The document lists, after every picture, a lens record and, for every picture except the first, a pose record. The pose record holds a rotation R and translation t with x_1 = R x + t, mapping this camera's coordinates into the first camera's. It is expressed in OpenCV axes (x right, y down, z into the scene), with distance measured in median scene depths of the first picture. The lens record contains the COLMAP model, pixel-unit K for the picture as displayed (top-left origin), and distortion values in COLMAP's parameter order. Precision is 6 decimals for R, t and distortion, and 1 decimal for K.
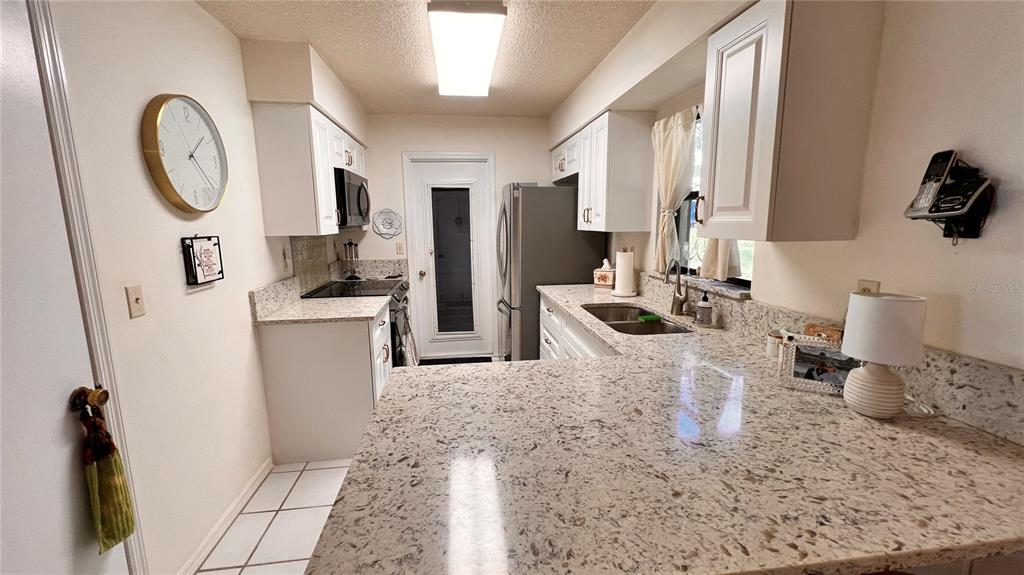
lens RADIAL K [[405.3, 0, 509.8], [0, 405.3, 285.0], [0, 0, 1]] dist [-0.001839, -0.000292]
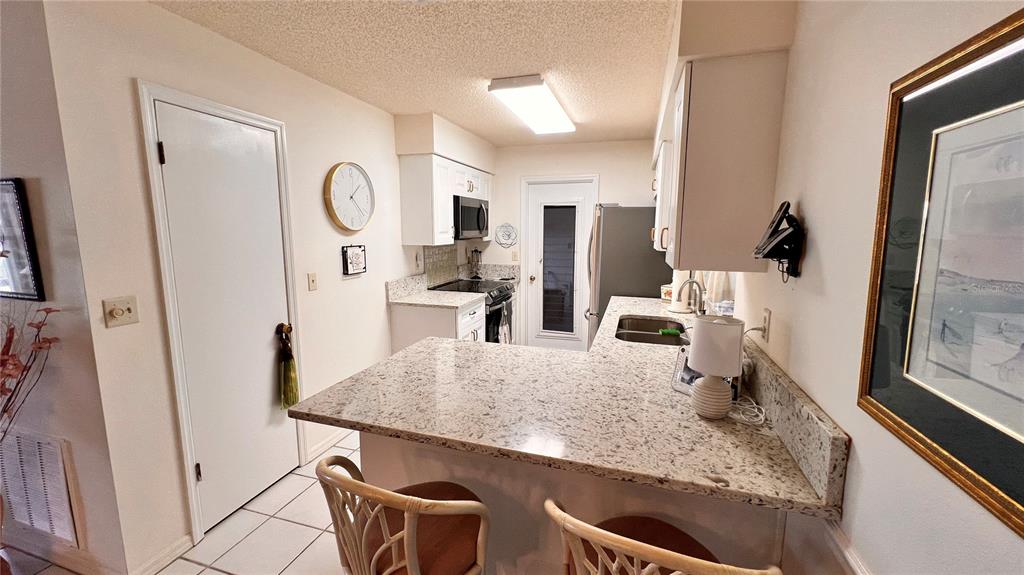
lens RADIAL K [[405.3, 0, 513.3], [0, 405.3, 285.1], [0, 0, 1]] dist [-0.001839, -0.000292]
pose [[0.909087, 0.074794, -0.409838, 0.479782], [-0.080501, 0.996749, 0.003338, -0.016766], [0.408755, 0.029958, 0.912152, -0.215026]]
